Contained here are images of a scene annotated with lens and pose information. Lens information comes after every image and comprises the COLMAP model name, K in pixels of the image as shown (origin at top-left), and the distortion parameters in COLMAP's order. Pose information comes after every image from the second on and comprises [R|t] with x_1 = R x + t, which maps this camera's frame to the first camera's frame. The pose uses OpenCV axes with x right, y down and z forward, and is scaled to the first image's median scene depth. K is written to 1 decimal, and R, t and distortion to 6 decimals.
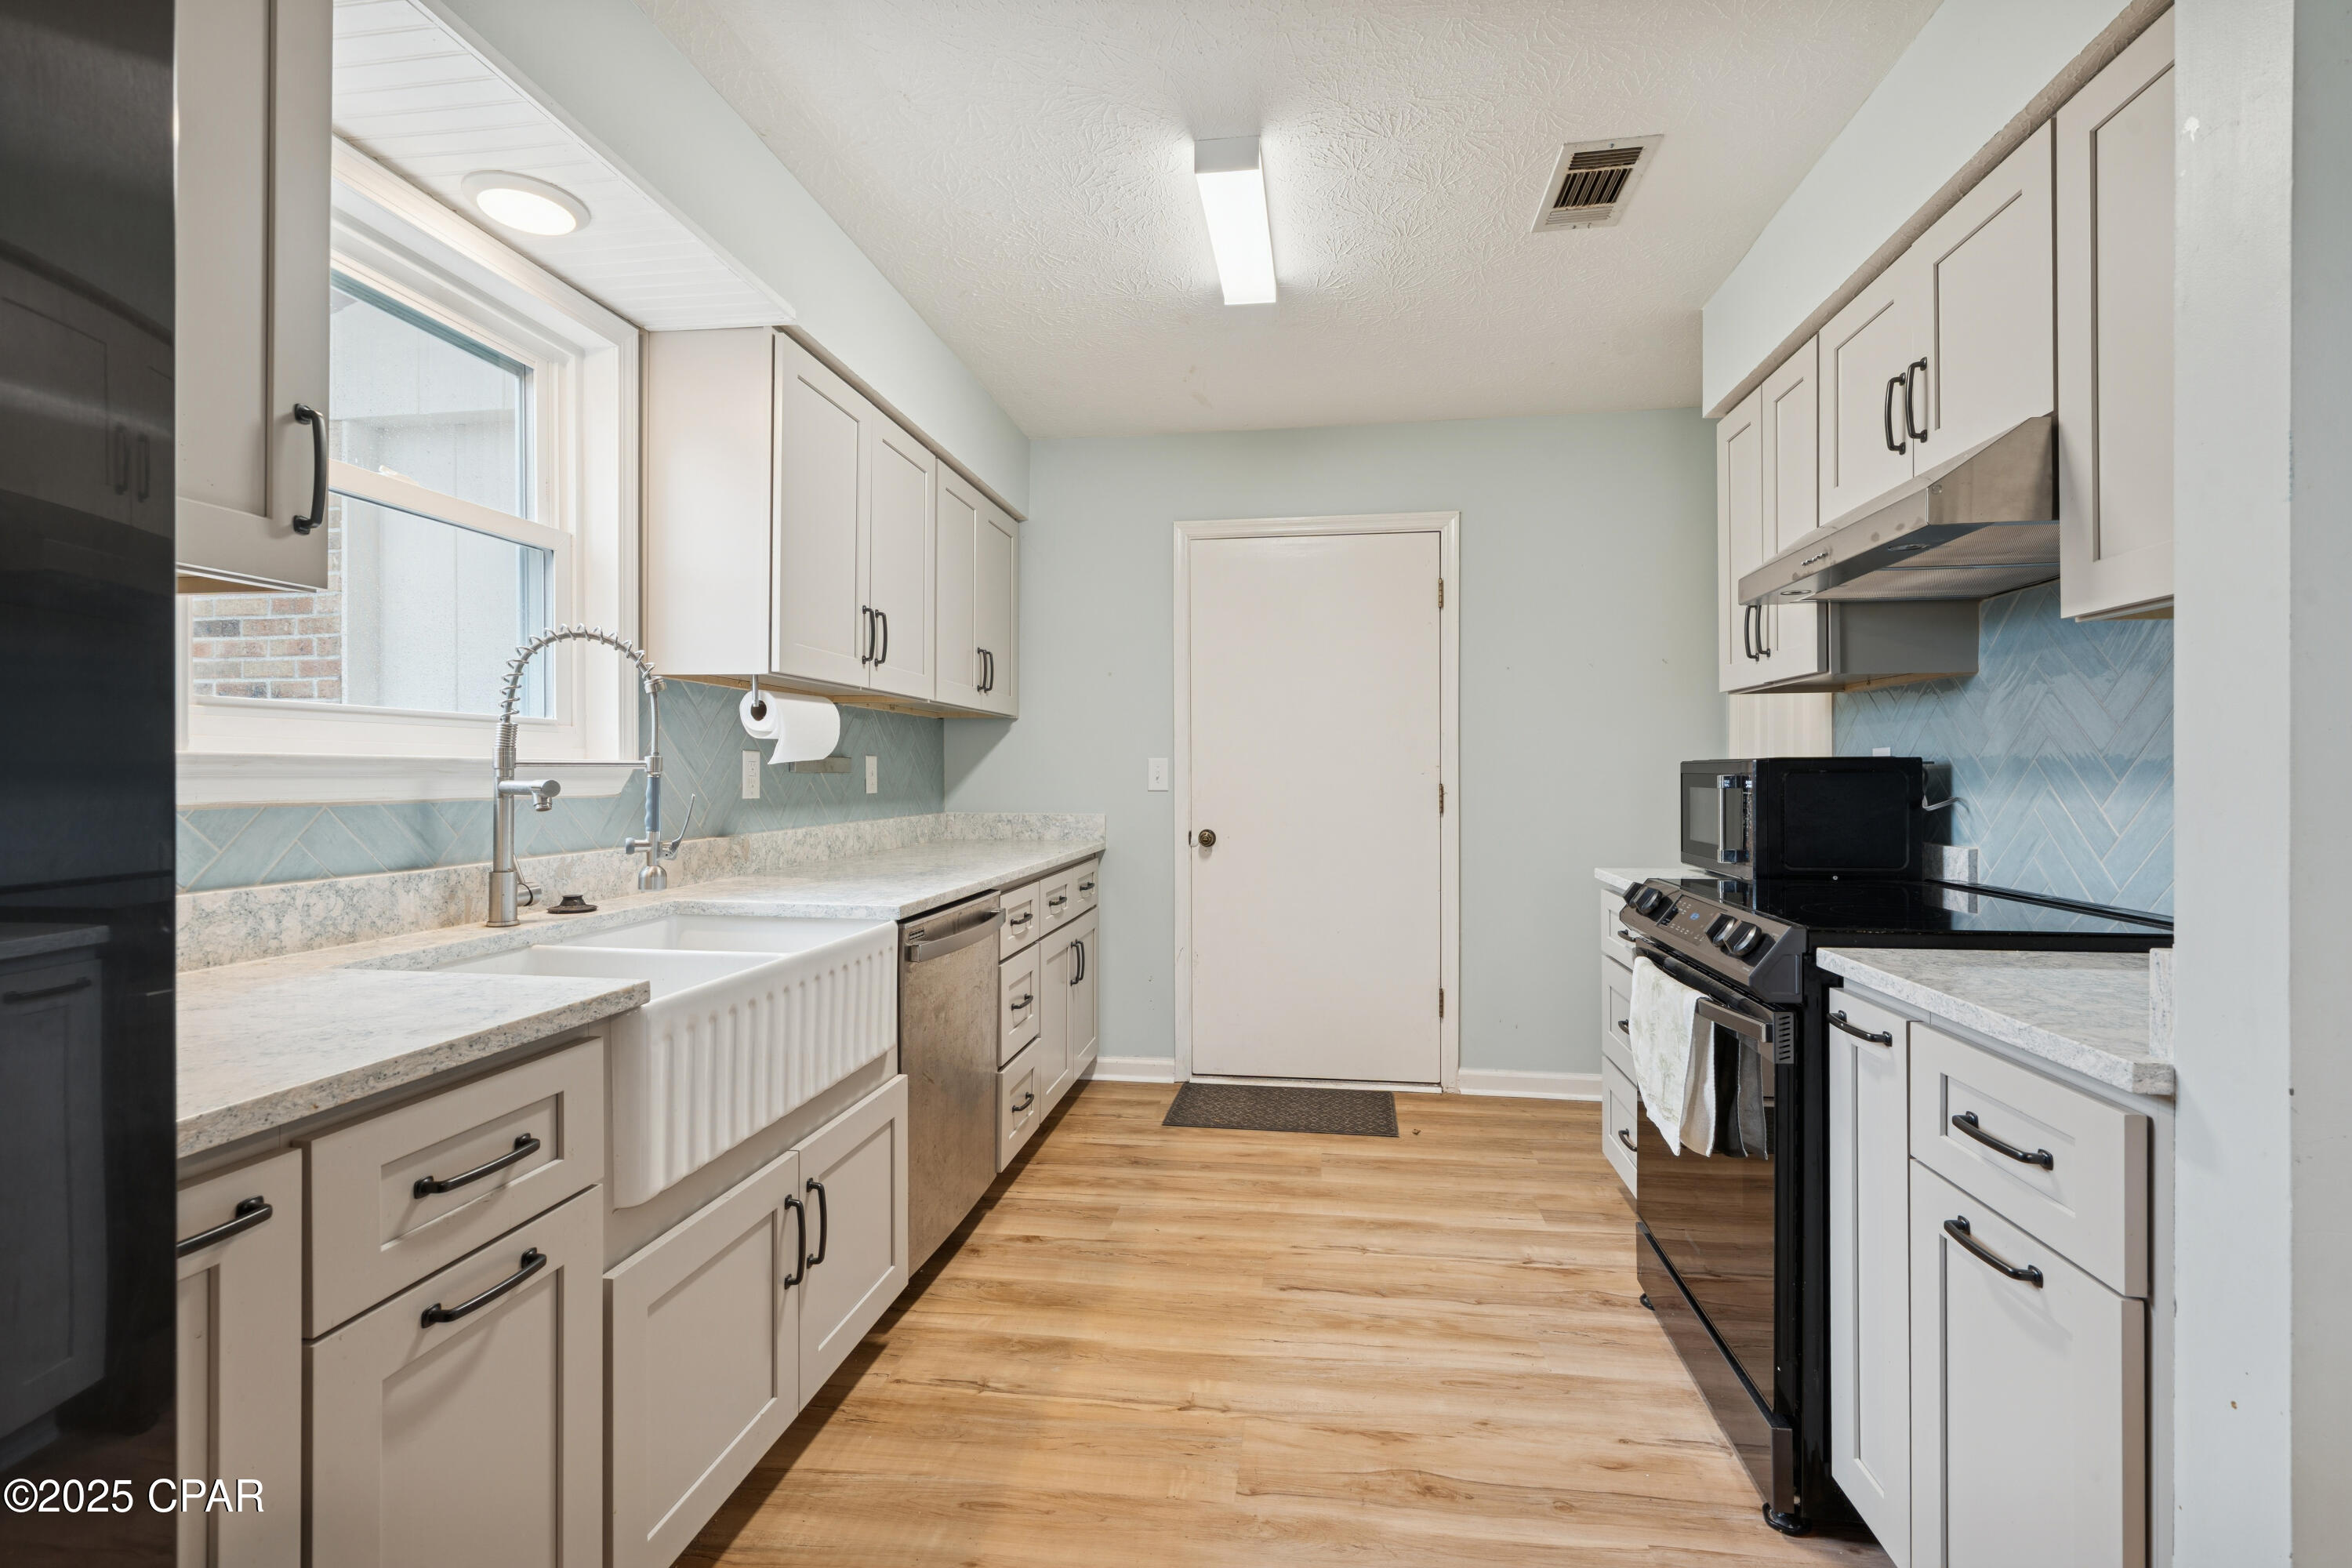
lens RADIAL K [[1064.7, 0, 1180.1], [0, 1064.7, 776.5], [0, 0, 1]] dist [-0.001777, 0.001139]
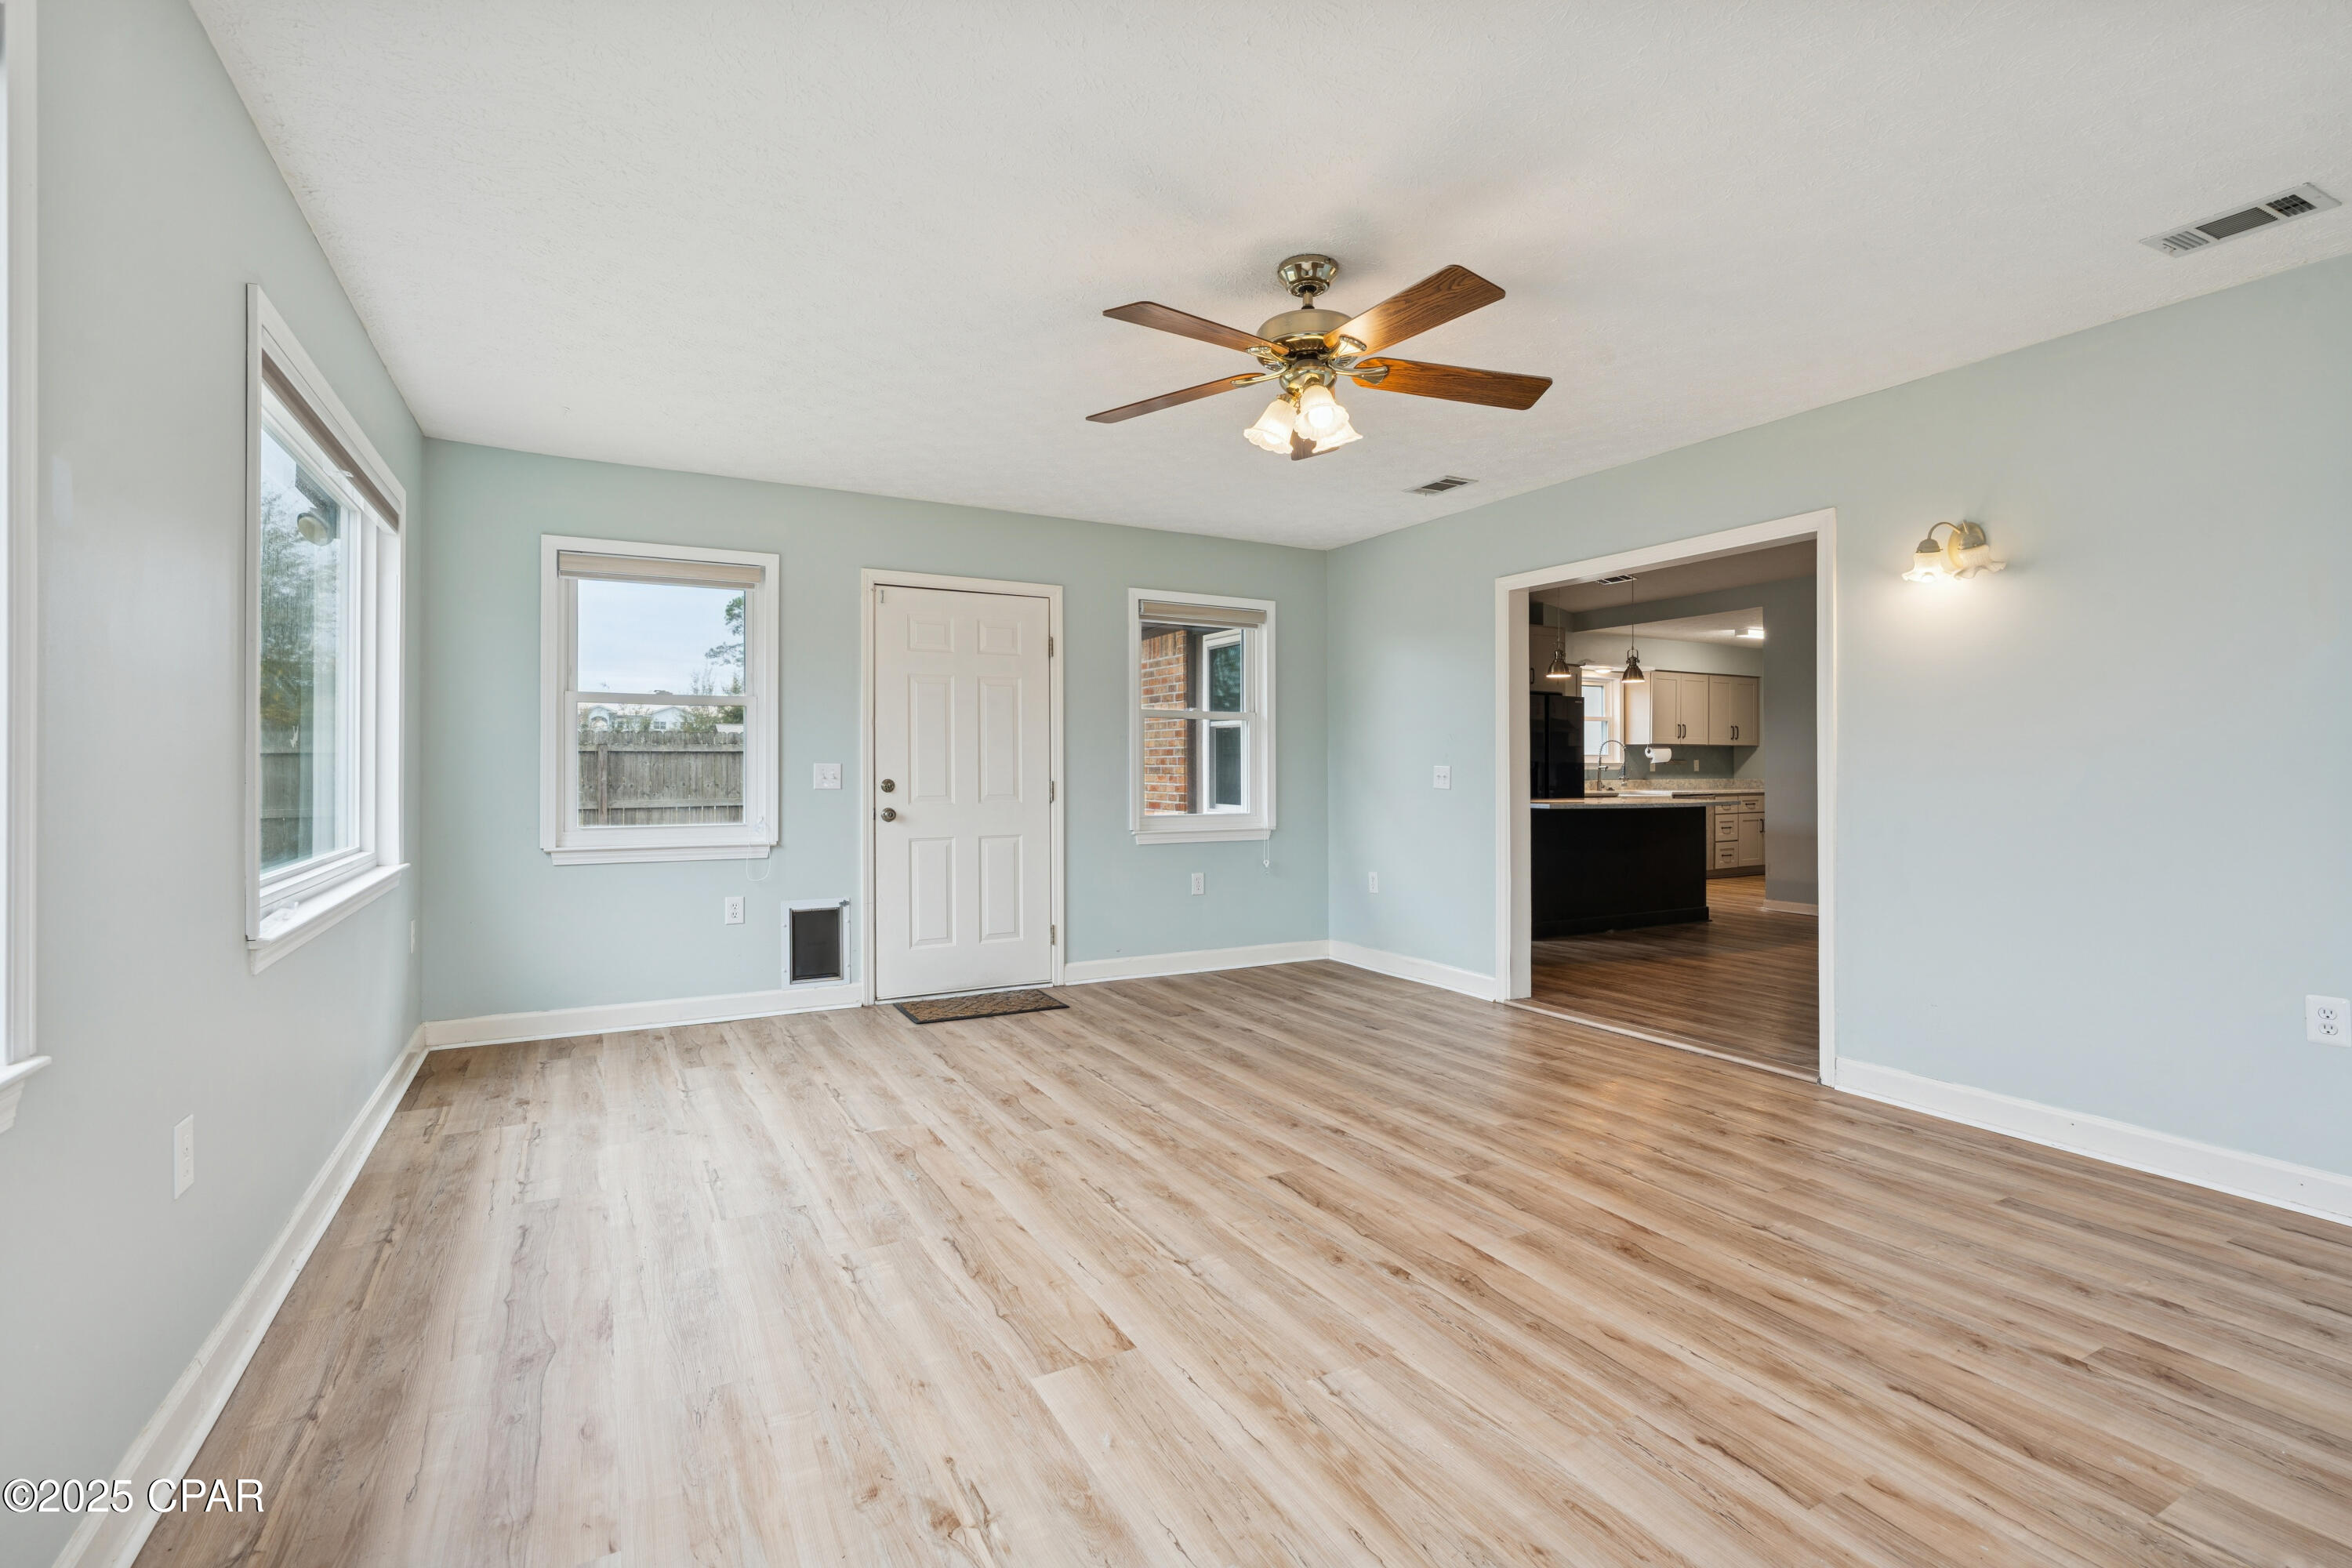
lens RADIAL K [[1064.7, 0, 1177.5], [0, 1064.7, 773.5], [0, 0, 1]] dist [-0.001777, 0.001139]
pose [[0.605564, 0.000993, -0.795796, 2.076667], [0.000744, 0.999998, 0.001814, 0.023944], [0.795796, -0.001690, 0.605562, -3.488686]]
